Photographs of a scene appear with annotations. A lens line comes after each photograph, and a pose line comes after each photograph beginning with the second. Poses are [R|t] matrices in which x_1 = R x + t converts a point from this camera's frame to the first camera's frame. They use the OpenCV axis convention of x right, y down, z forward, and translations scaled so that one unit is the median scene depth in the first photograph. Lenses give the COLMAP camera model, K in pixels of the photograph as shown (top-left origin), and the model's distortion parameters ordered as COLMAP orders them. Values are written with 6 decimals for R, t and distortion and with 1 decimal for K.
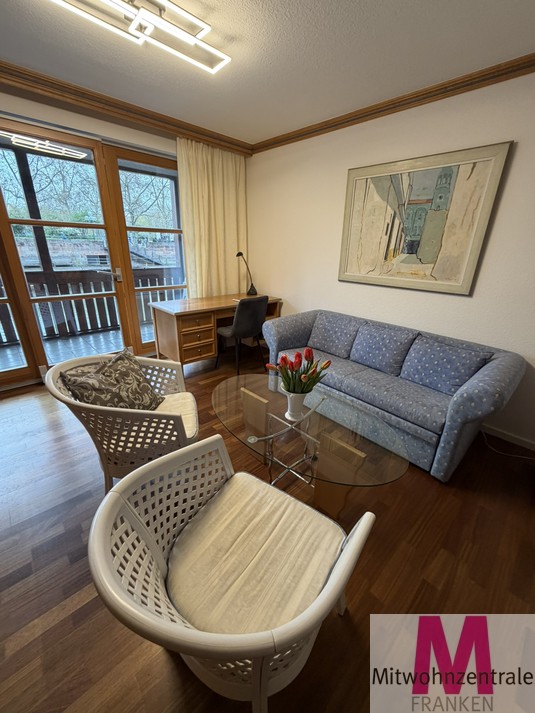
lens RADIAL K [[282.1, 0, 265.1], [0, 282.1, 357.0], [0, 0, 1]] dist [0.004100, -0.000004]
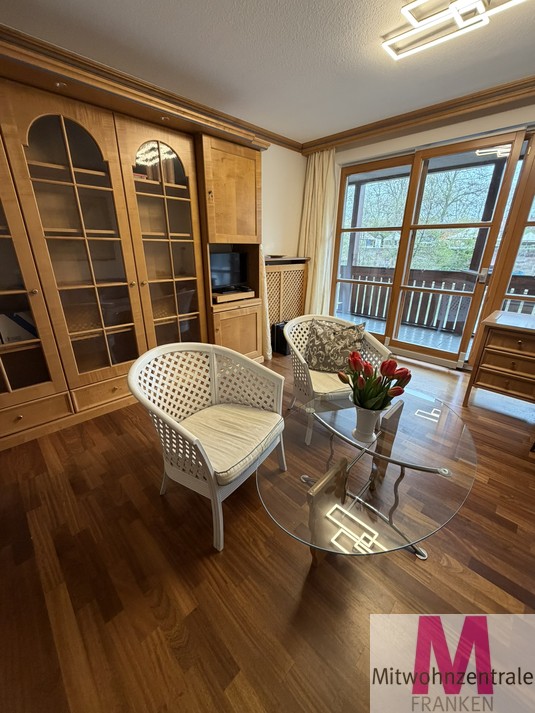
lens RADIAL K [[282.1, 0, 262.5], [0, 282.1, 356.7], [0, 0, 1]] dist [0.004100, -0.000004]
pose [[-0.000628, 0.352342, -0.935871, 0.477234], [-0.385210, 0.863564, 0.325378, -0.113044], [0.922829, 0.360711, 0.135184, 0.353051]]
